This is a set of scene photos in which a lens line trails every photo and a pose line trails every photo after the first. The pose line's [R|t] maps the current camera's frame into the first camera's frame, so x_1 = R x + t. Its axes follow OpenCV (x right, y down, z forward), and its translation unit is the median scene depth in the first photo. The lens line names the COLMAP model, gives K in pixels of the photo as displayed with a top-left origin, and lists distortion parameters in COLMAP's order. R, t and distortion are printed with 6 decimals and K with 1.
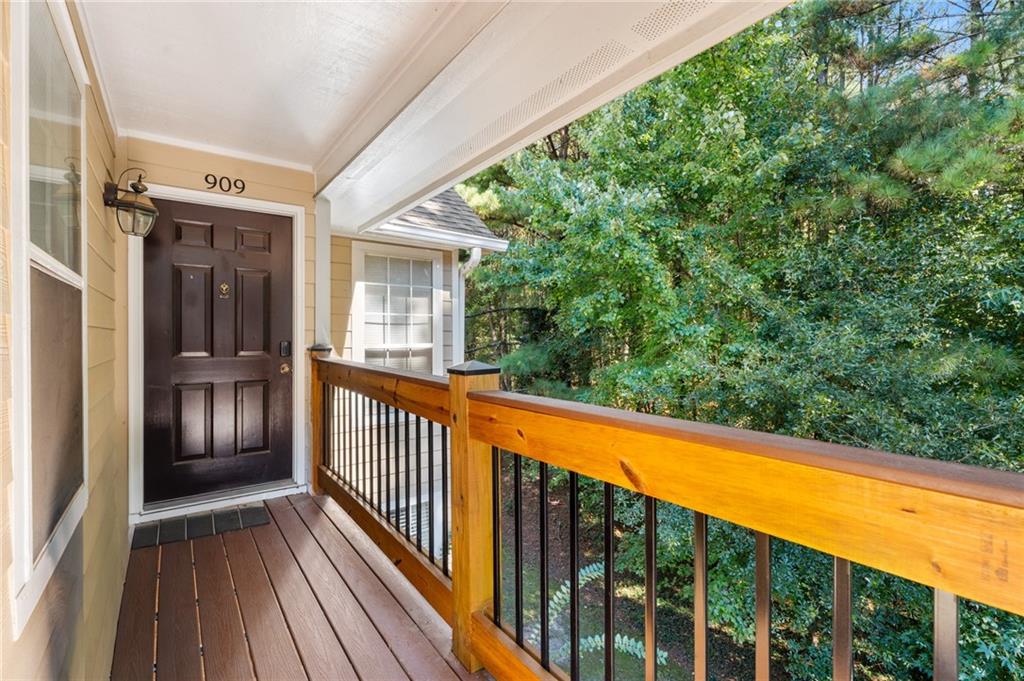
lens RADIAL K [[452.4, 0, 512.5], [0, 452.4, 337.0], [0, 0, 1]] dist [0.001412, -0.000012]
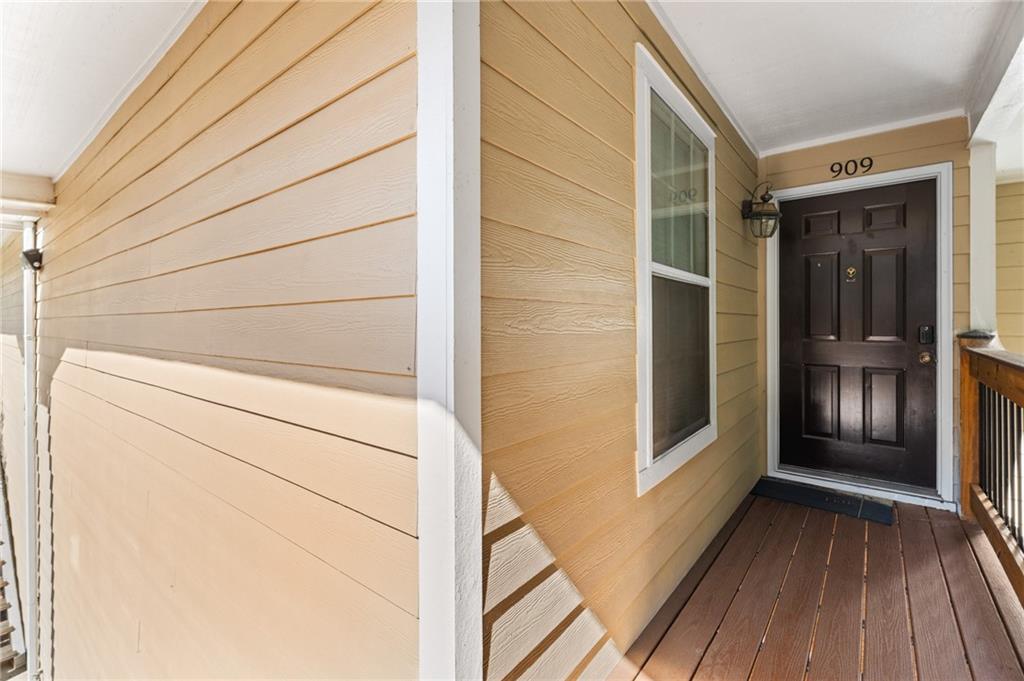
lens RADIAL K [[452.4, 0, 519.0], [0, 452.4, 323.9], [0, 0, 1]] dist [0.001412, -0.000012]
pose [[0.260466, 0.001907, -0.965481, 0.131774], [-0.000139, 0.999998, 0.001937, 0.004188], [0.965483, -0.000371, 0.260466, 0.036293]]
